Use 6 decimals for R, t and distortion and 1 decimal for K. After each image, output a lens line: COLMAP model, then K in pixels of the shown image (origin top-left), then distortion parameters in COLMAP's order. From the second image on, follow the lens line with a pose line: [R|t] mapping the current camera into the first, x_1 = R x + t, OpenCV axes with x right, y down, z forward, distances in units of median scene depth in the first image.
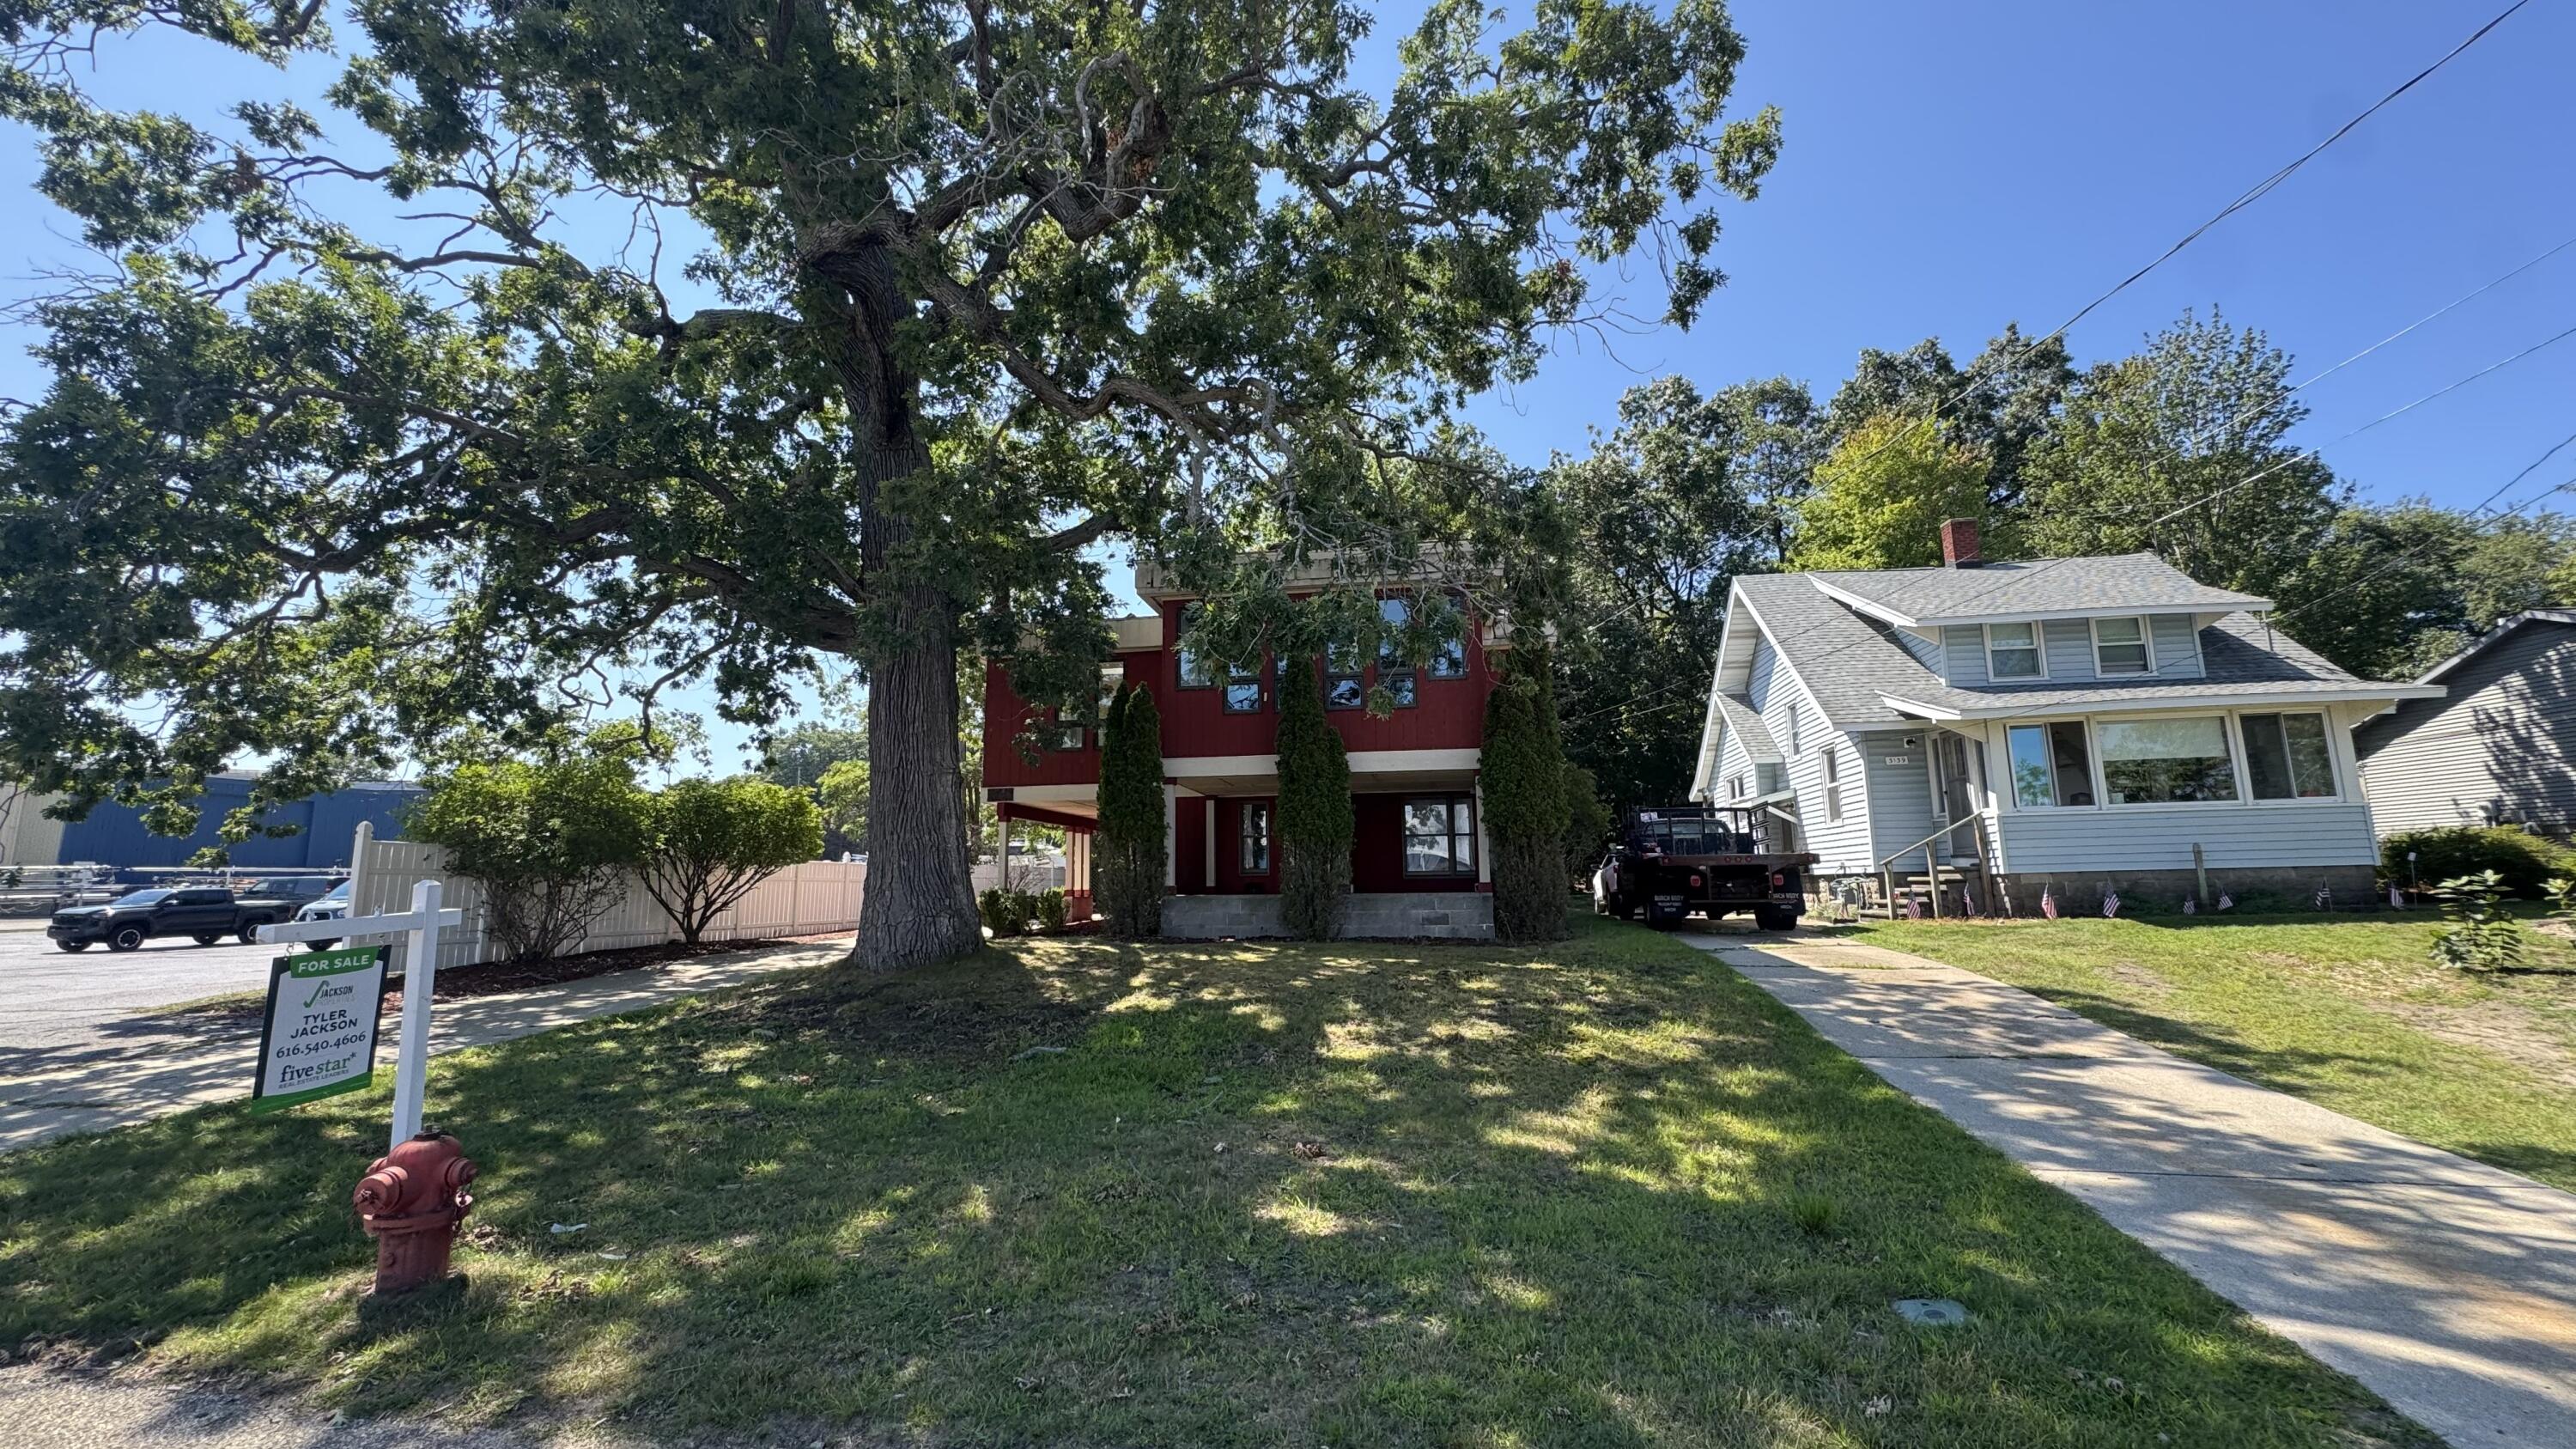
lens RADIAL K [[1018.0, 0, 1288.0], [0, 1018.0, 724.5], [0, 0, 1]] dist [0.000192, -0.000109]
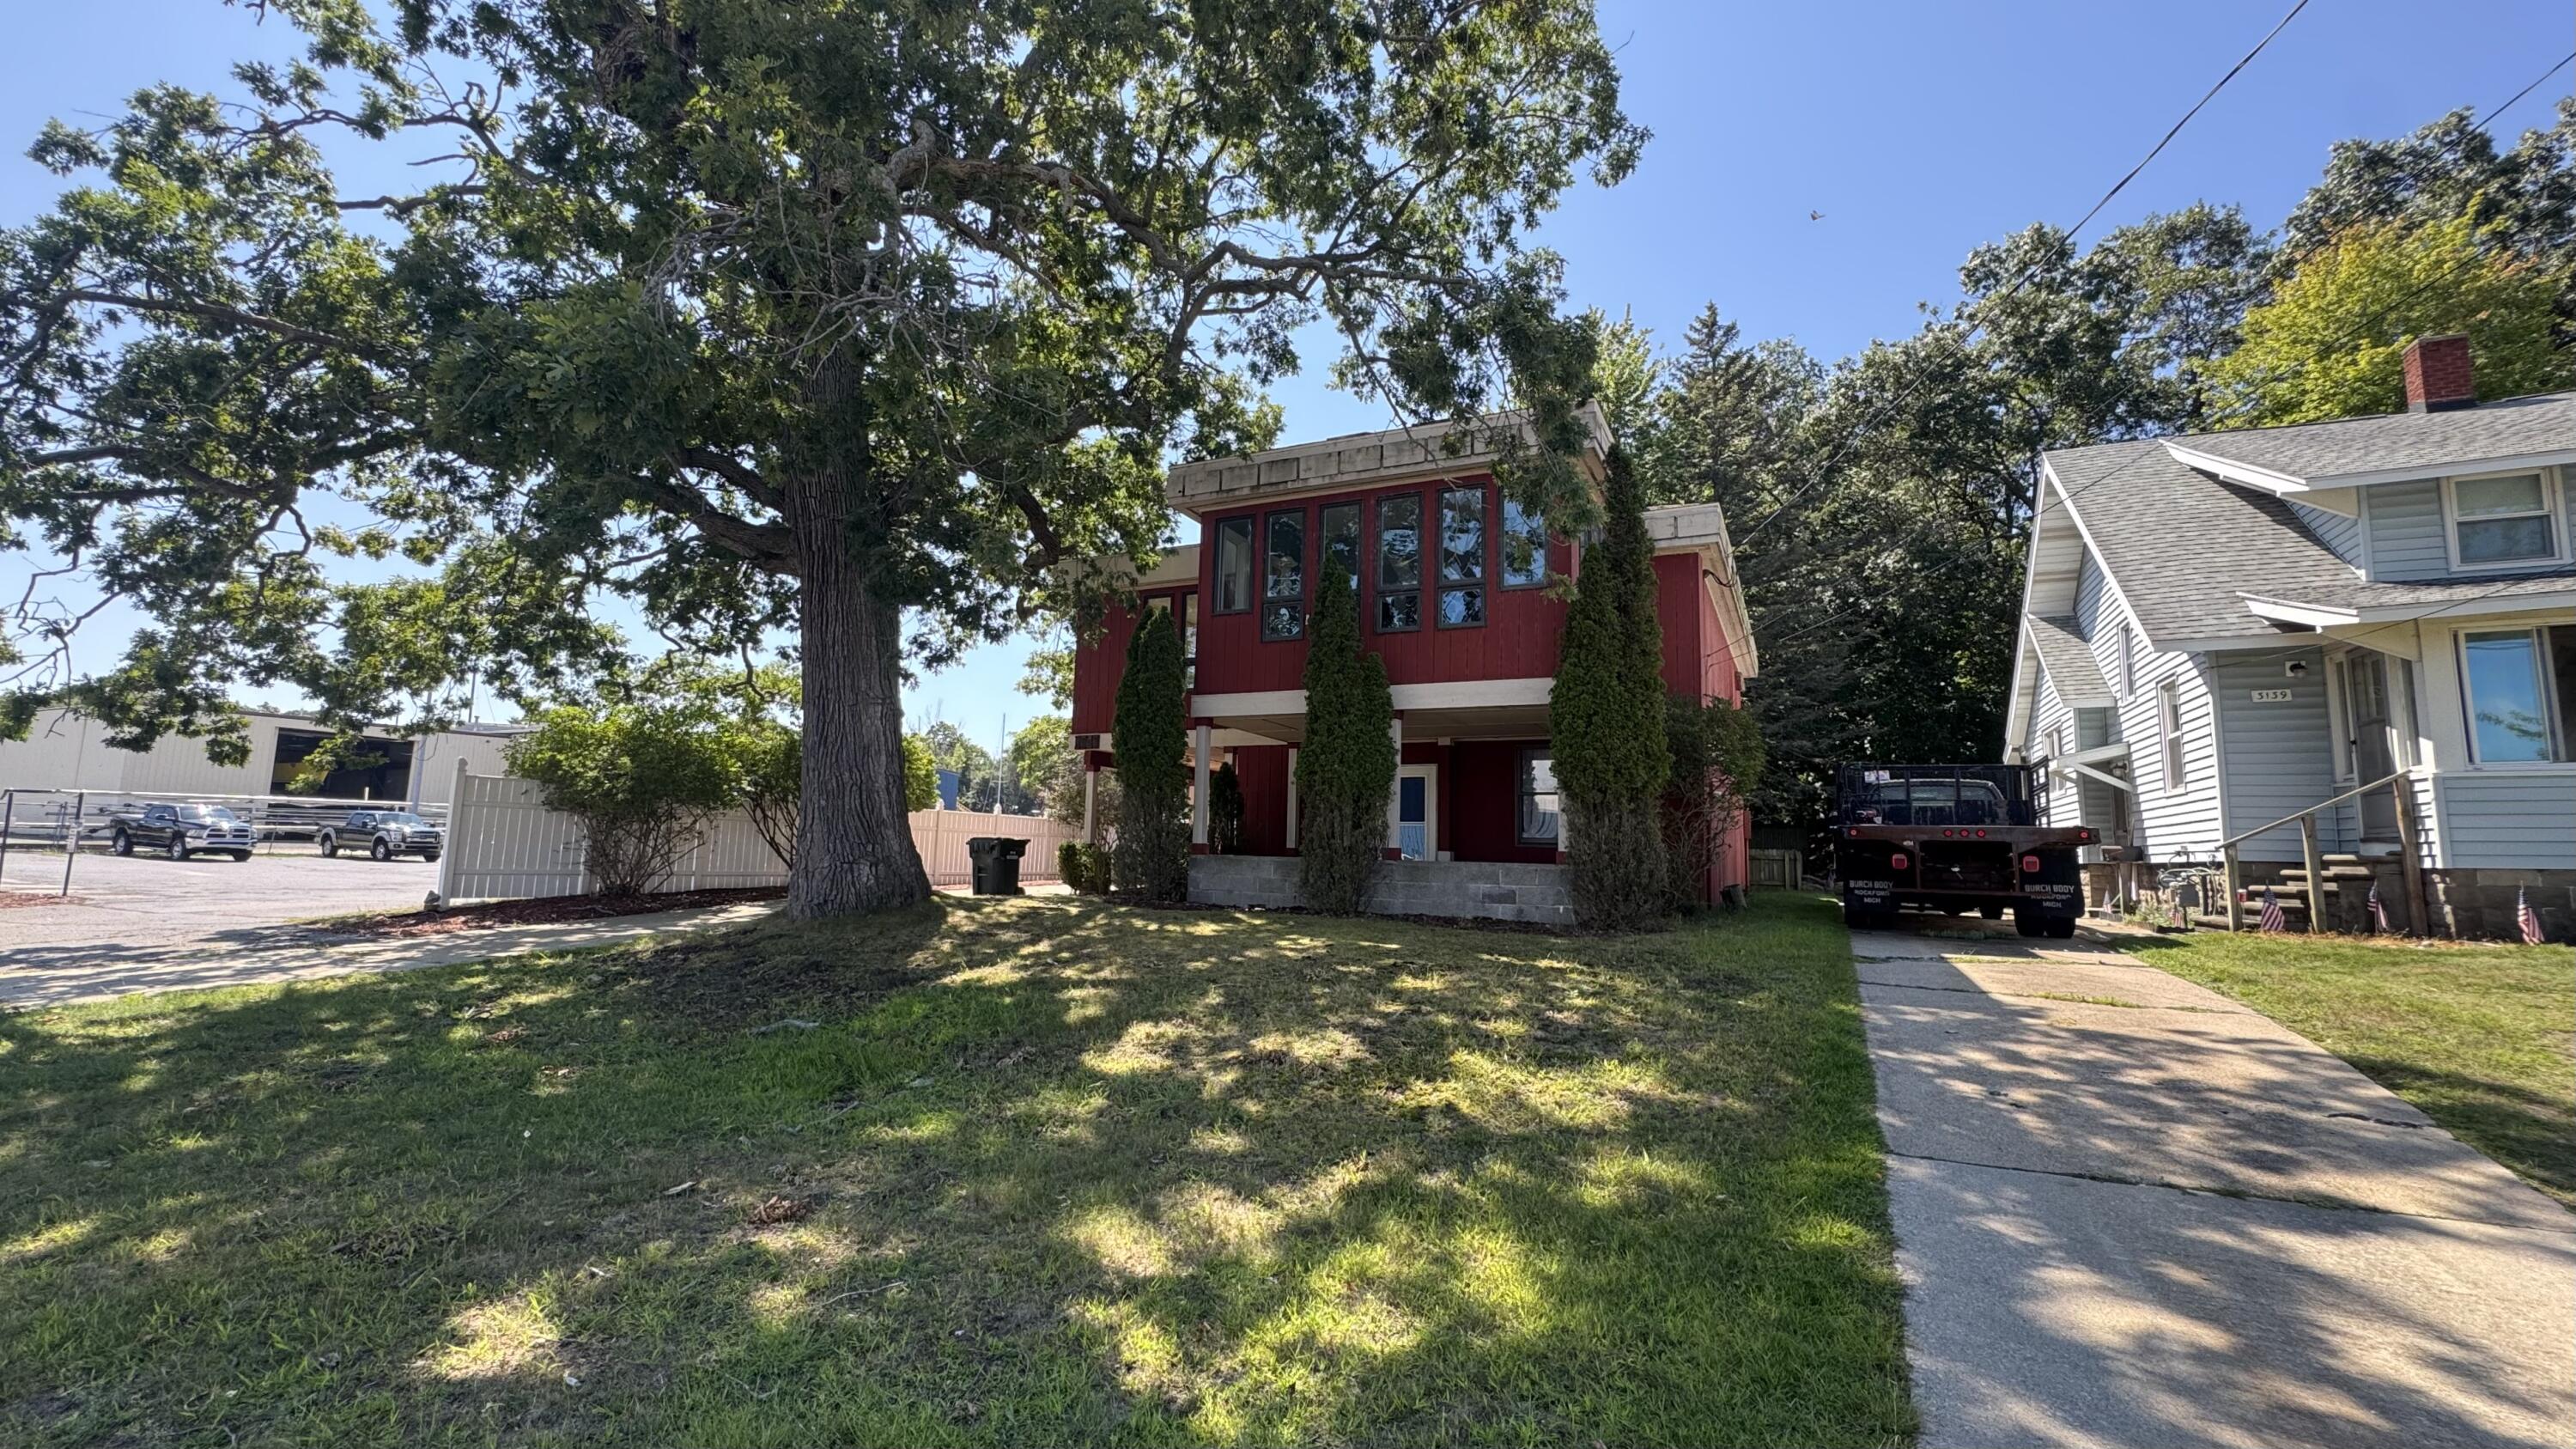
lens RADIAL K [[1049.4, 0, 1288.0], [0, 1049.4, 724.5], [0, 0, 1]] dist [-0.000584, -0.000129]
pose [[0.955423, -0.000187, -0.295241, 0.205655], [0.009444, 0.999507, 0.029928, 0.030622], [0.295090, -0.031382, 0.954954, 0.169671]]
